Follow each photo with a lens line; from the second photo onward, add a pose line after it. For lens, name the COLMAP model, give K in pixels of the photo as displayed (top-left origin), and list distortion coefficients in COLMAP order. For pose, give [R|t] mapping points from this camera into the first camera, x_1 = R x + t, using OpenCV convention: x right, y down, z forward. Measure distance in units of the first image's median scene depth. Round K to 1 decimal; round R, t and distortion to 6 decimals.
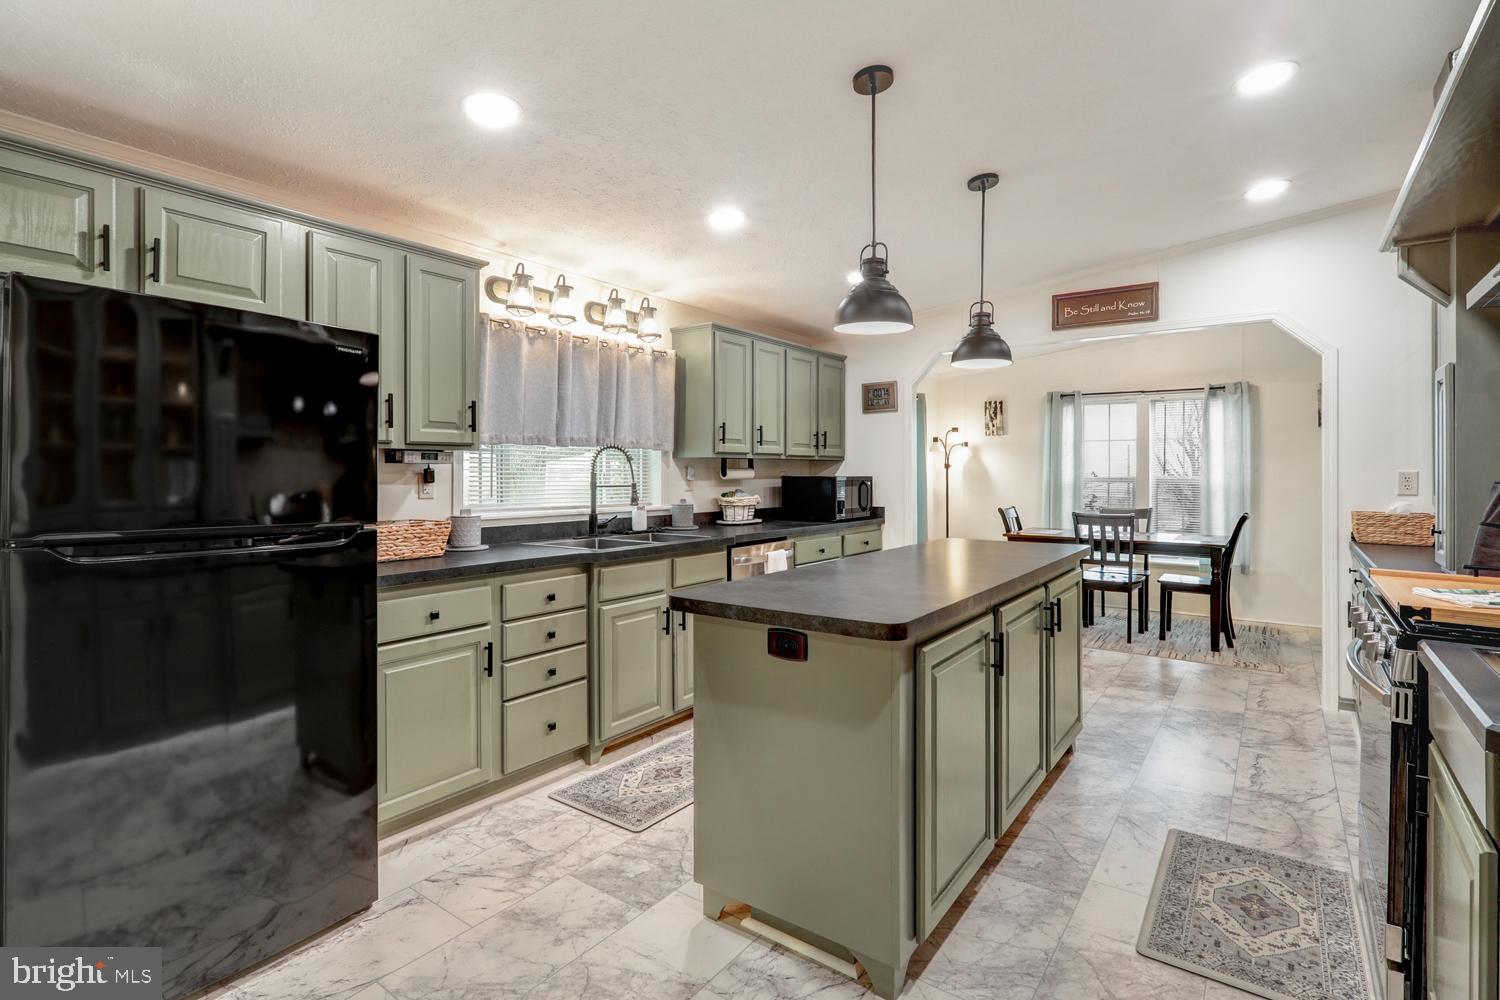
lens RADIAL K [[721.4, 0, 771.9], [0, 721.4, 471.8], [0, 0, 1]] dist [-0.013531, 0.010588]
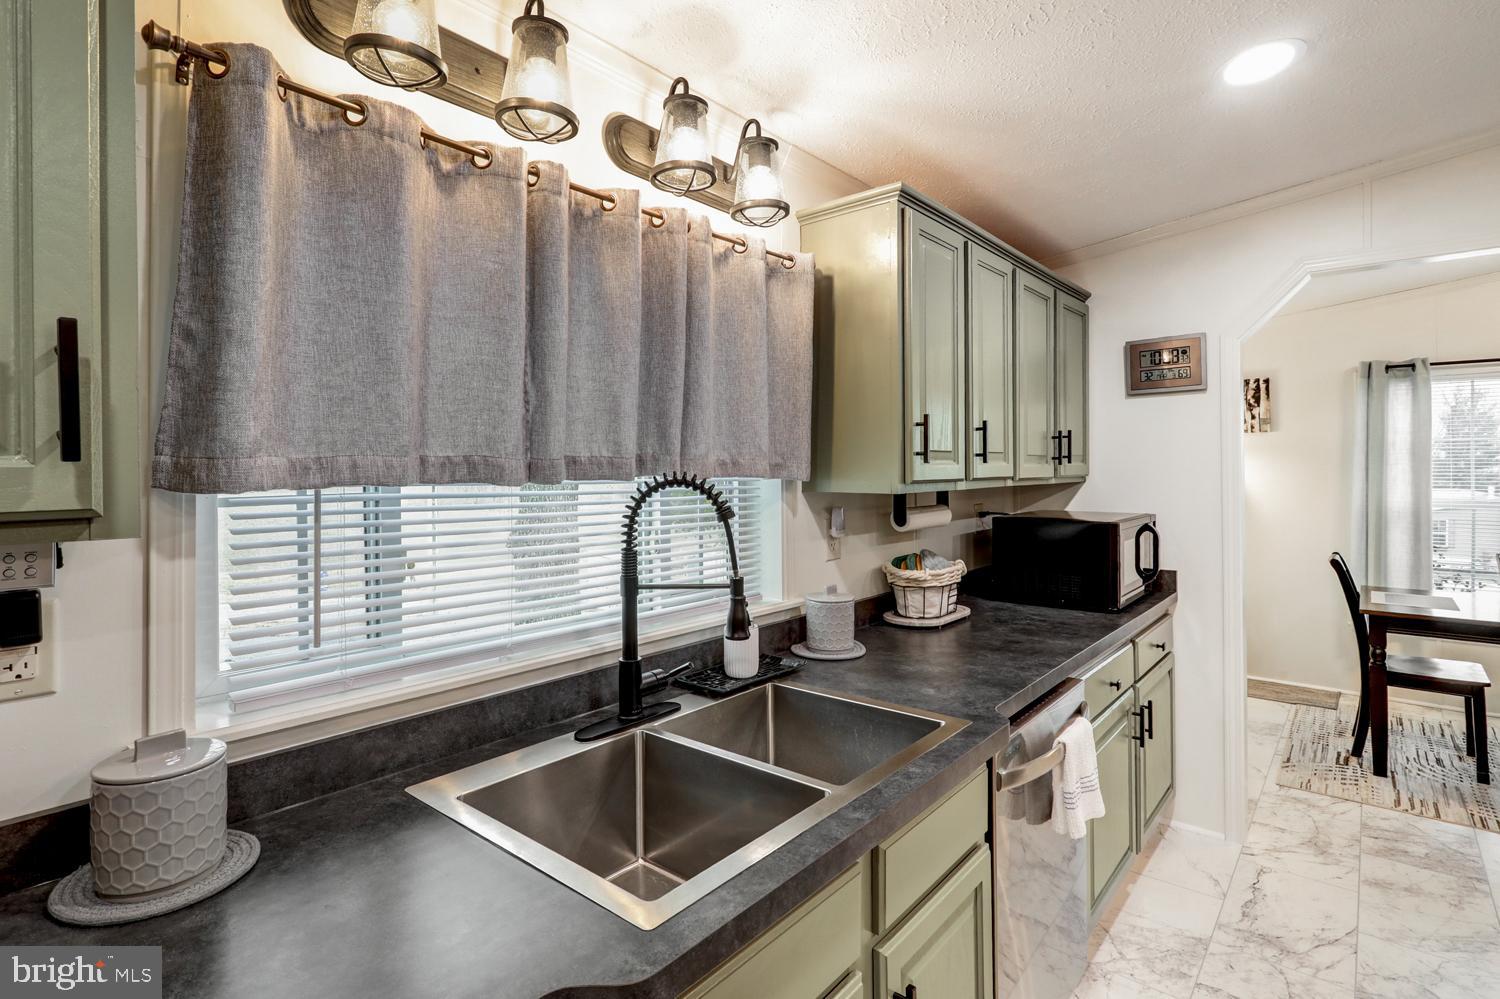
lens RADIAL K [[734.6, 0, 773.5], [0, 734.6, 468.7], [0, 0, 1]] dist [-0.001467, 0.000058]
pose [[0.997368, -0.006483, -0.072209, -0.145952], [0.006482, 0.999979, -0.000243, -0.040954], [0.072210, -0.000225, 0.997389, 0.629379]]
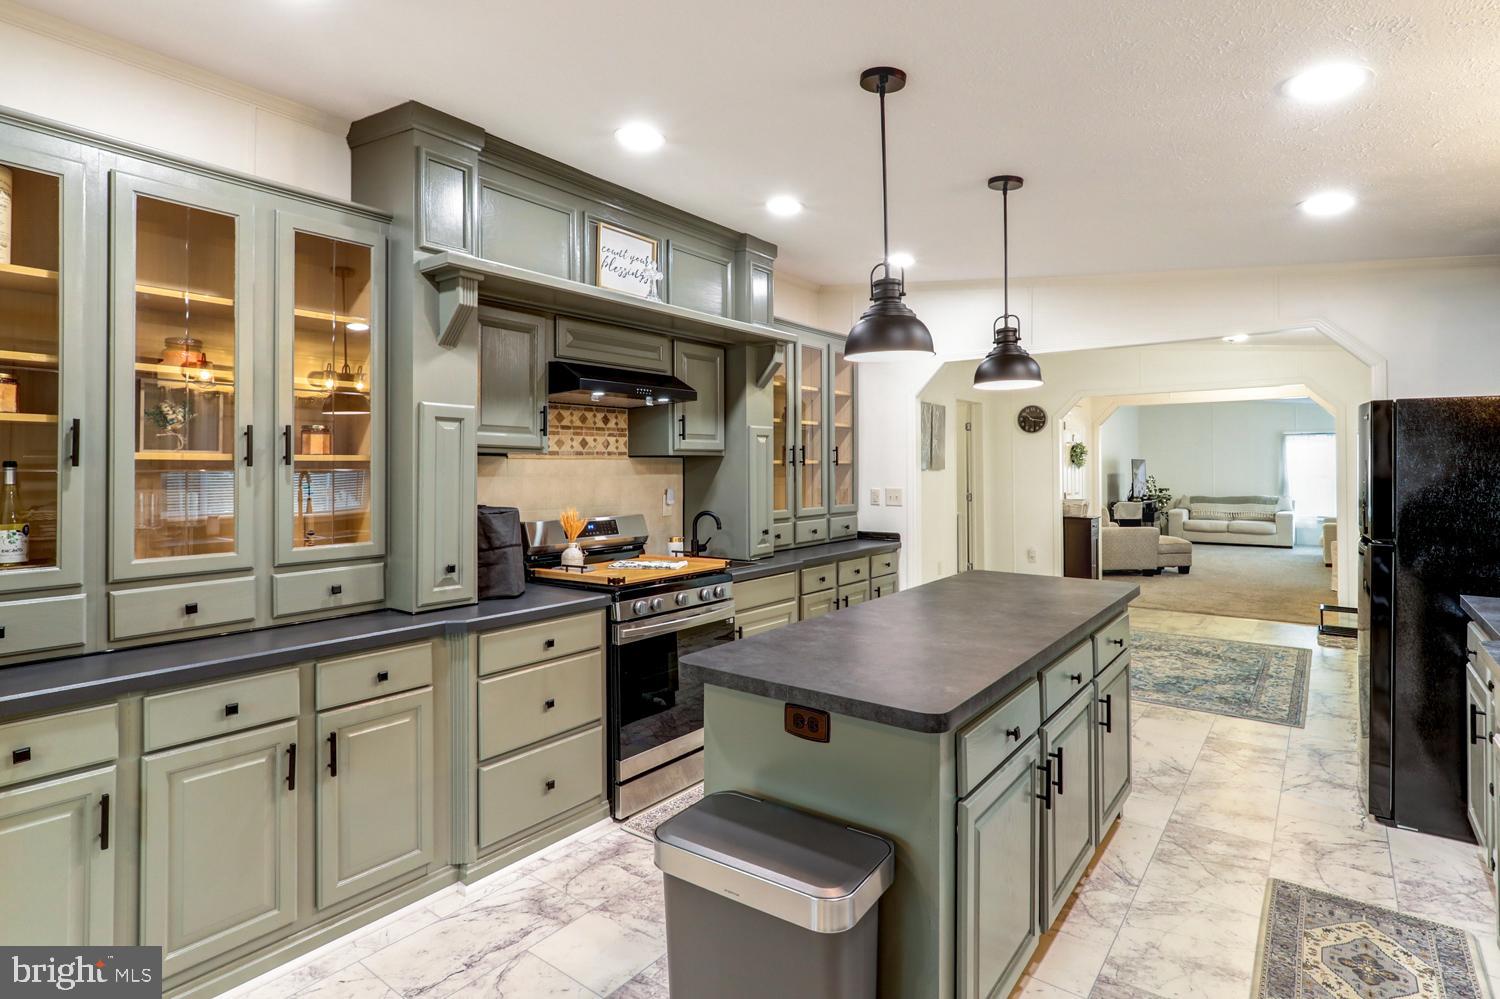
lens RADIAL K [[764.5, 0, 723.9], [0, 764.5, 463.1], [0, 0, 1]] dist [-0.001667, 0.000940]
pose [[-0.998298, 0.004081, 0.058168, 0.332765], [0.003784, 0.999979, -0.005228, -0.039614], [-0.058189, -0.004999, -0.998293, 1.418265]]
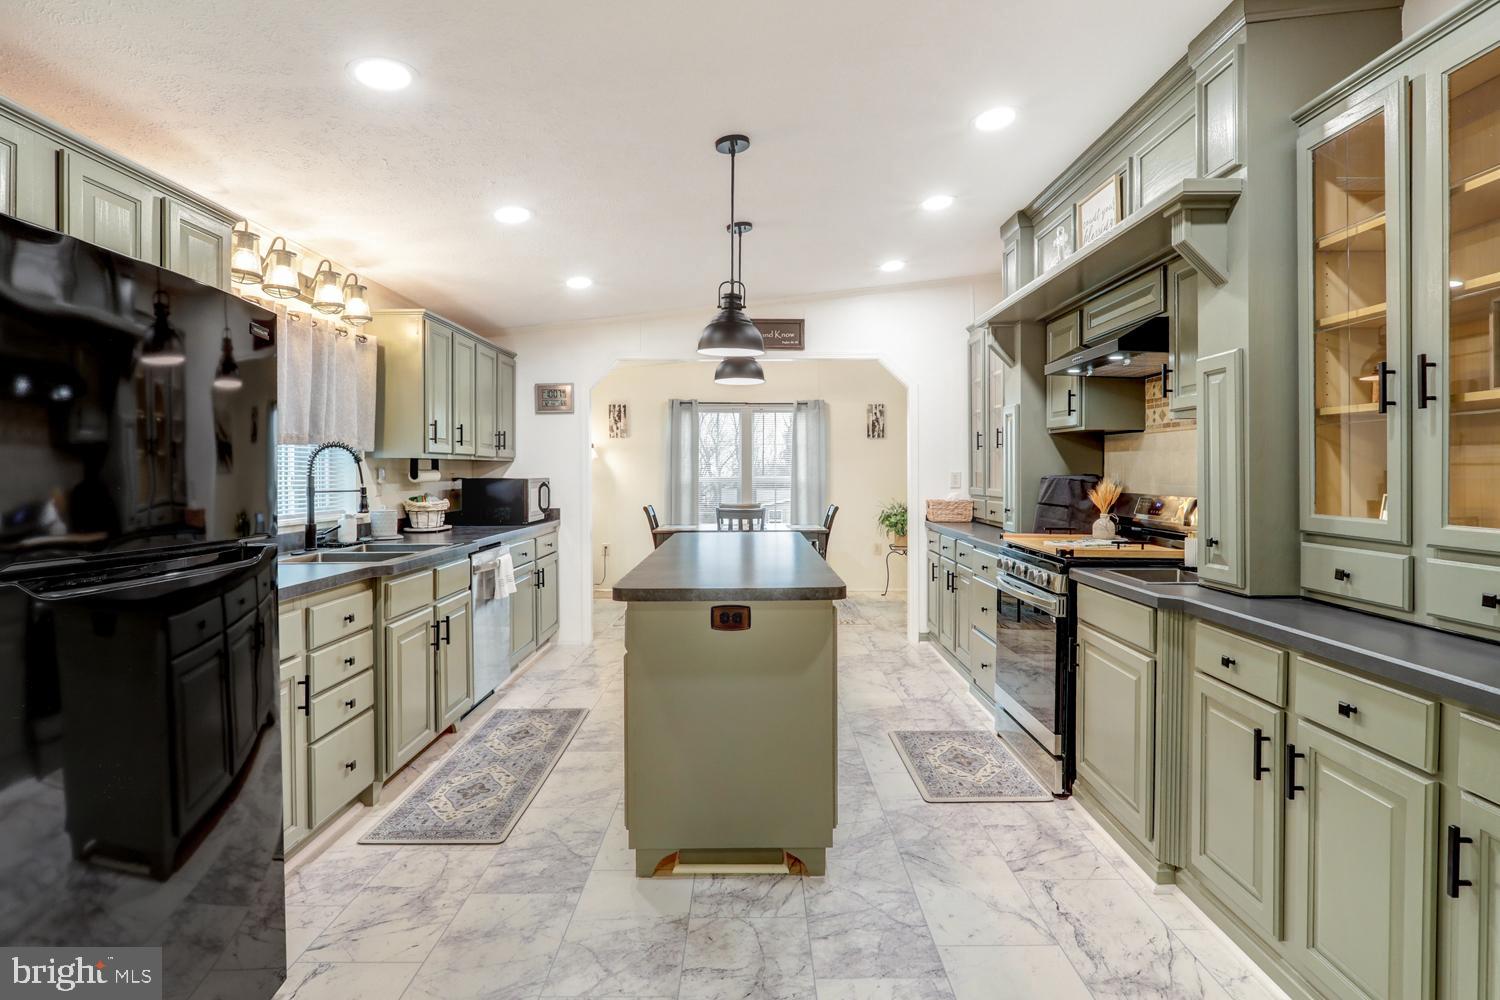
lens RADIAL K [[766.4, 0, 756.5], [0, 766.4, 474.5], [0, 0, 1]] dist [-0.013064, 0.000413]
pose [[0.813372, -0.005116, 0.581721, -0.345356], [0.003509, 0.999986, 0.003888, -0.001933], [-0.581733, -0.001121, 0.813379, -0.031382]]
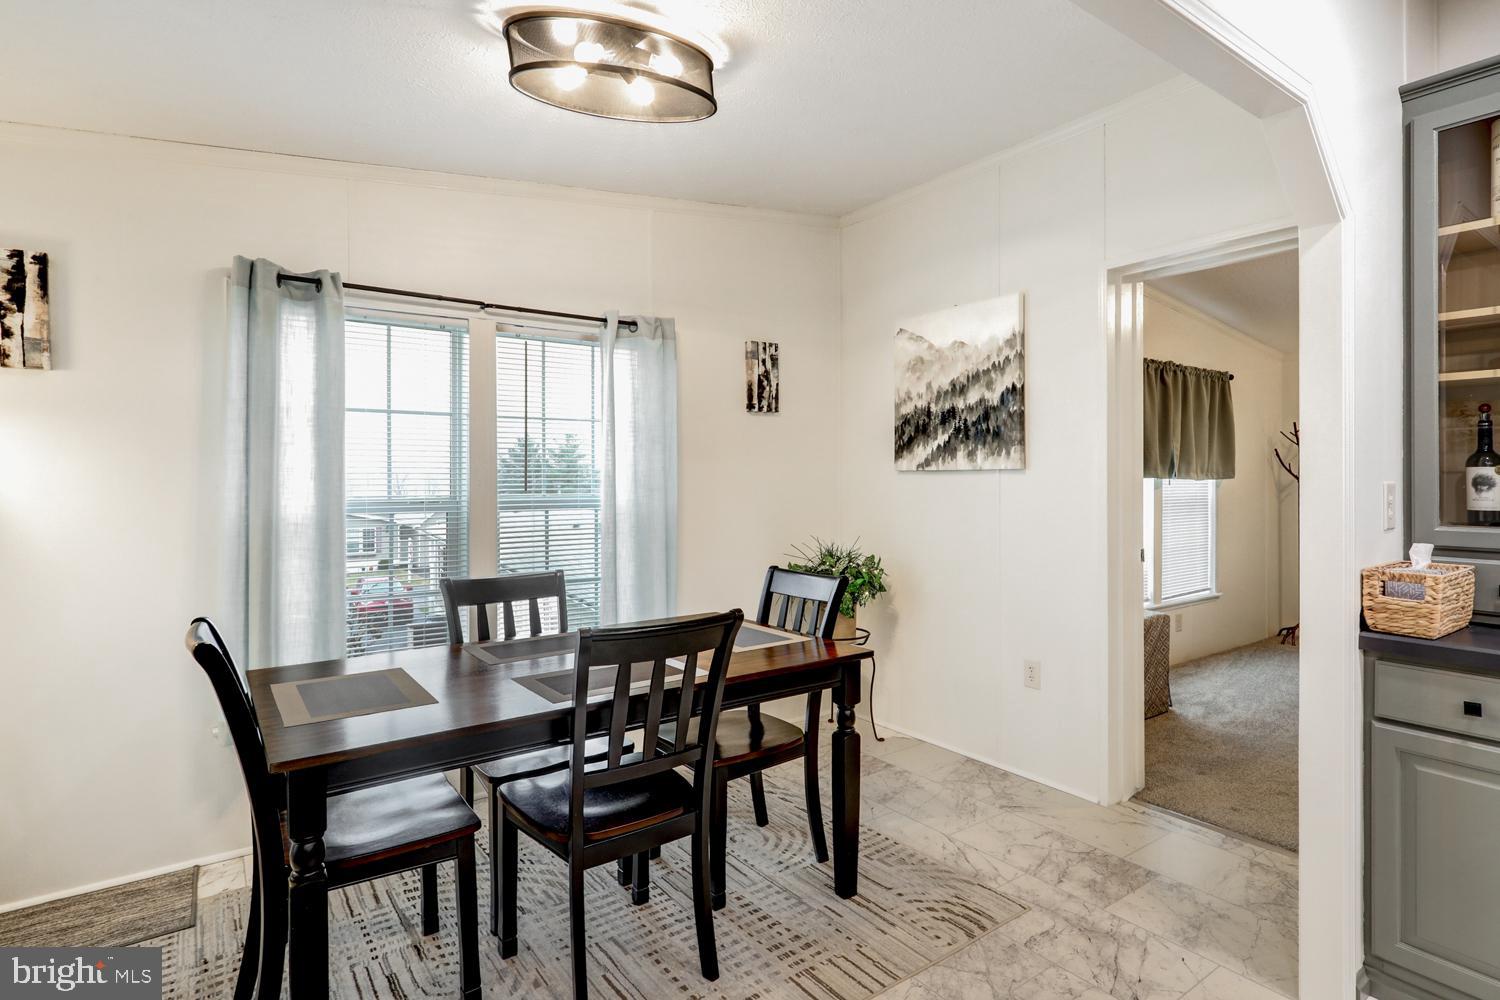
lens RADIAL K [[769.1, 0, 785.7], [0, 769.1, 477.7], [0, 0, 1]] dist [-0.000517, 0.000170]
pose [[0.303559, -0.002345, 0.952810, 0.213082], [0.005146, 0.999986, 0.000822, -0.007869], [-0.952799, 0.004654, 0.303567, 1.210646]]
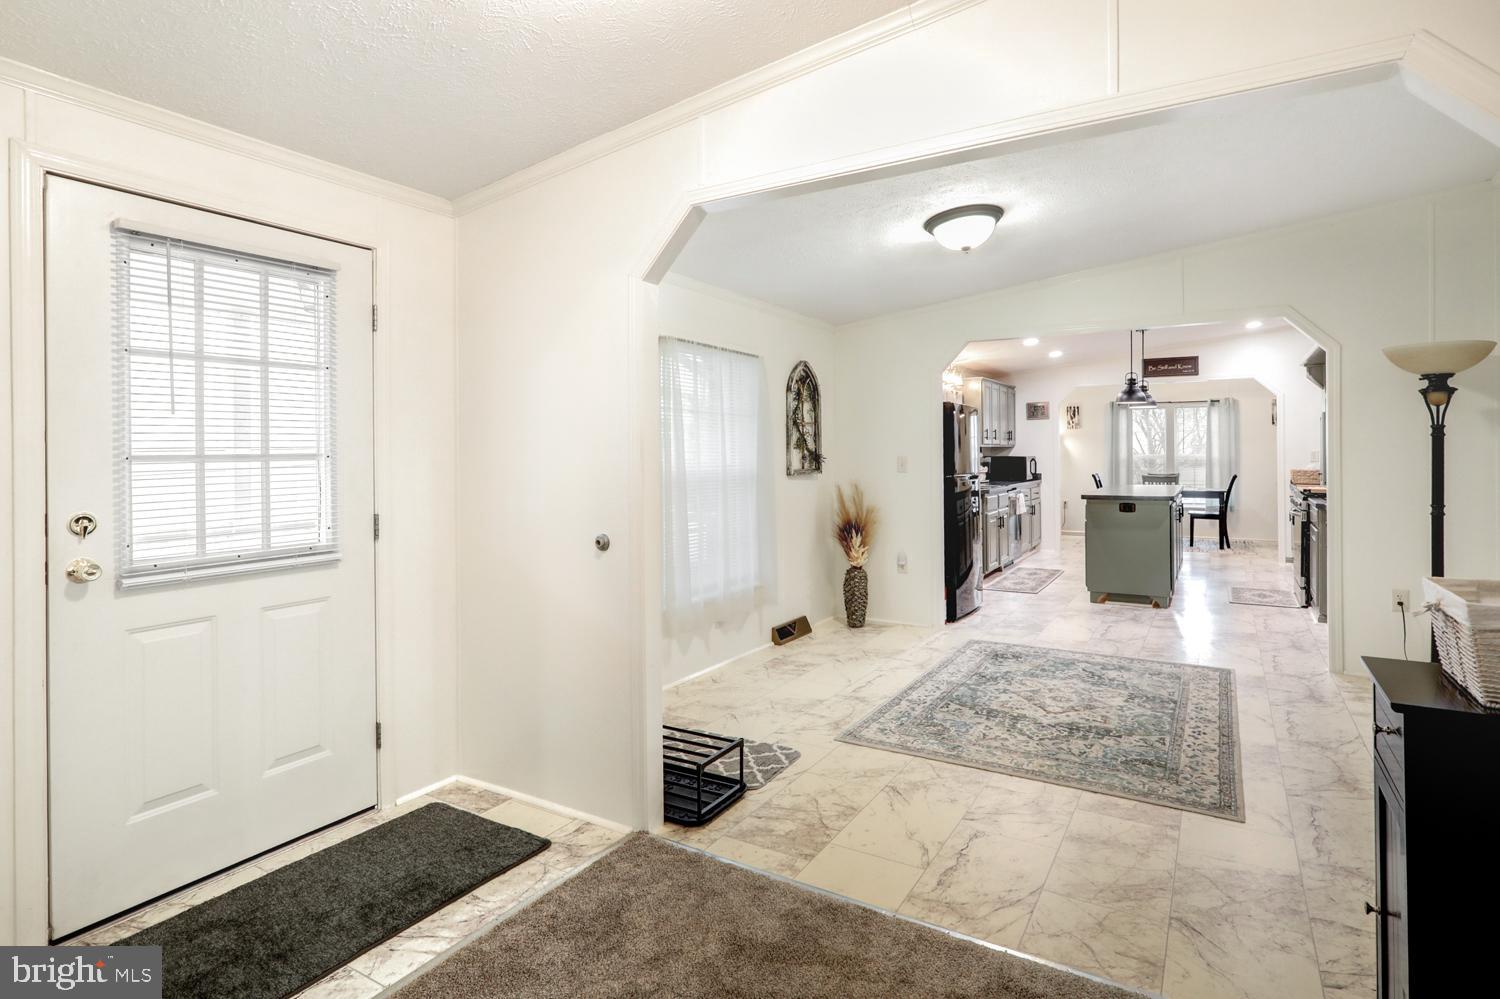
lens RADIAL K [[763.9, 0, 793.2], [0, 763.9, 450.9], [0, 0, 1]] dist [0.001379, 0.001303]
pose [[0.994660, -0.009683, 0.102748, -0.912908], [0.009925, 0.999949, -0.001850, -0.011651], [-0.102725, 0.002860, 0.994706, -1.129010]]
